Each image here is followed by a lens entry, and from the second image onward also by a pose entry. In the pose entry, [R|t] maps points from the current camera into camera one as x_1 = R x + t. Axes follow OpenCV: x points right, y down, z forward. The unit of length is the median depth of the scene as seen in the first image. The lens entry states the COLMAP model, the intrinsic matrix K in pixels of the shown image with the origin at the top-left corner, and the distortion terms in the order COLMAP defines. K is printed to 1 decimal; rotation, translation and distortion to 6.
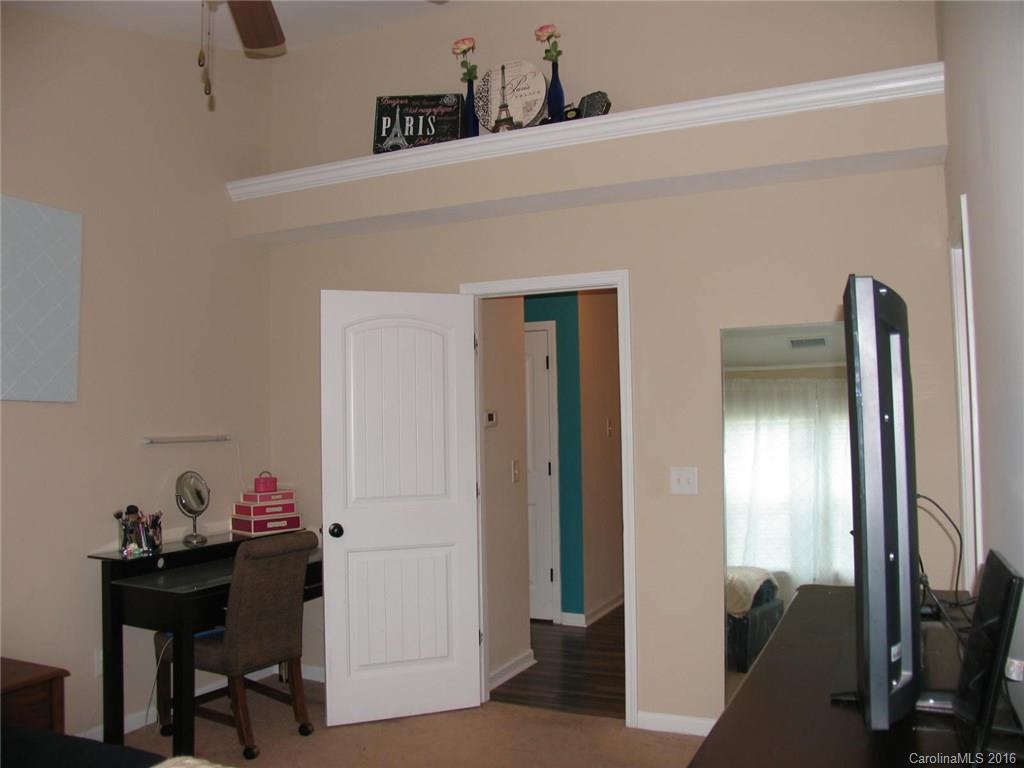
lens RADIAL K [[861.9, 0, 510.8], [0, 861.9, 384.7], [0, 0, 1]] dist [-0.166909, 0.130767]
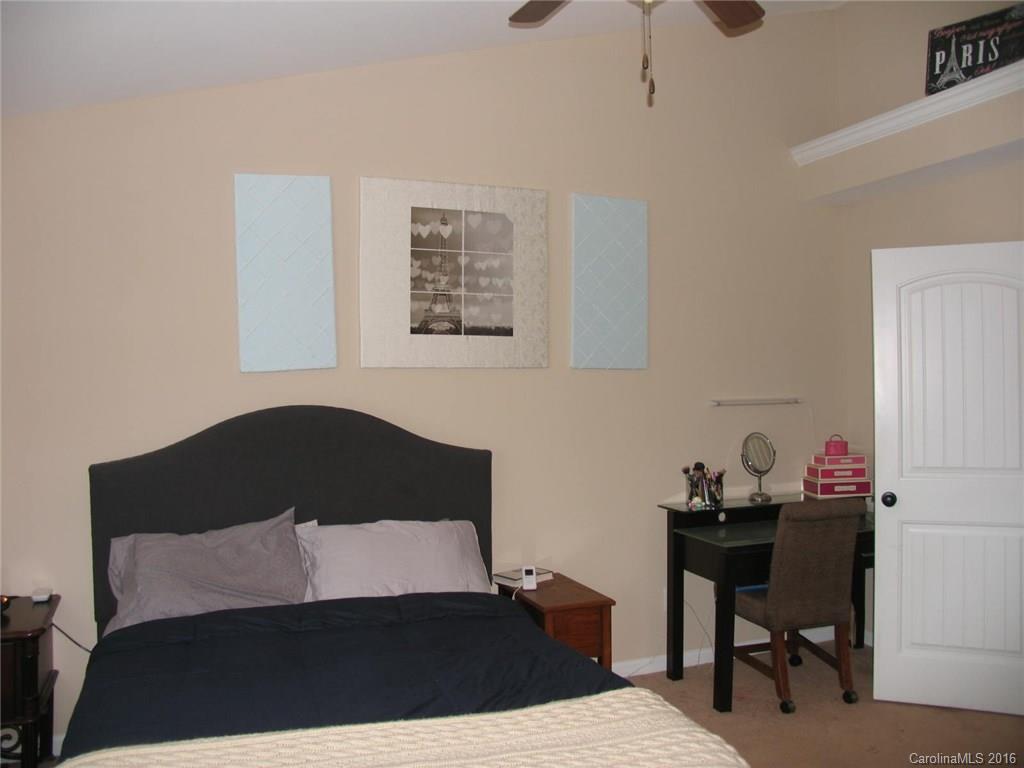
lens RADIAL K [[861.9, 0, 505.2], [0, 861.9, 386.7], [0, 0, 1]] dist [-0.166909, 0.130767]
pose [[0.719929, 0.008050, -0.694001, 0.132099], [0.029780, 0.998654, 0.042476, -0.008668], [0.693408, -0.051248, 0.718720, 0.027127]]
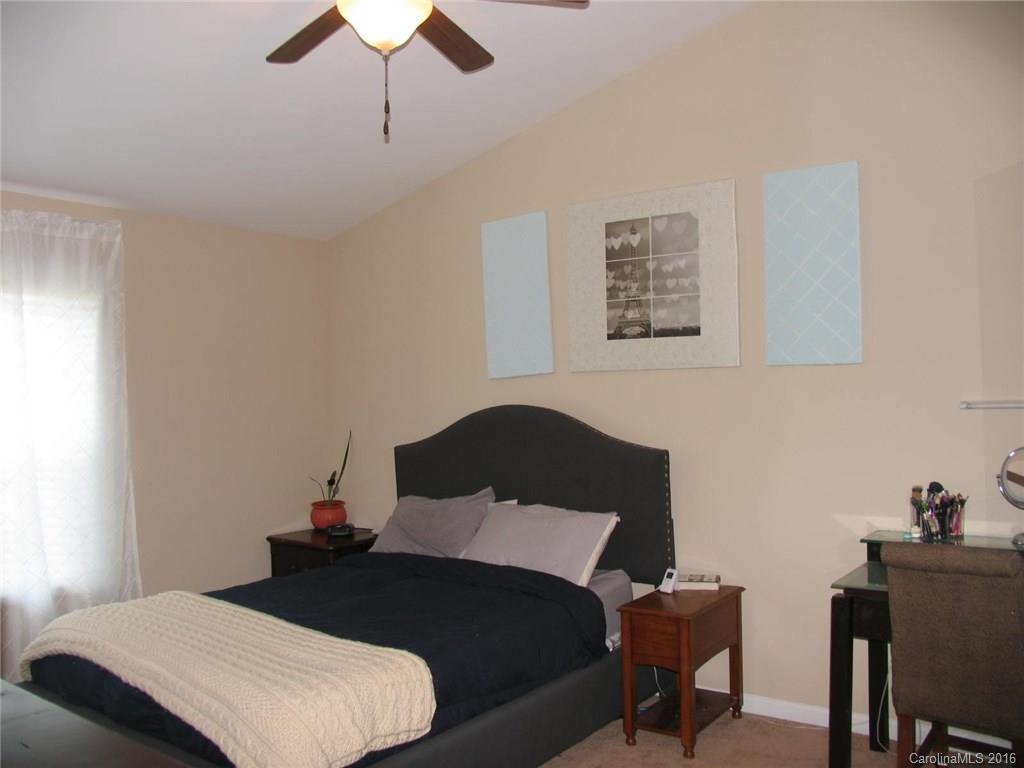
lens RADIAL K [[861.9, 0, 507.6], [0, 861.9, 387.0], [0, 0, 1]] dist [-0.166909, 0.130767]
pose [[-0.199574, -0.000164, -0.979883, 0.433135], [0.061006, 0.998058, -0.012592, 0.032339], [0.977982, -0.062291, -0.199176, 0.724199]]
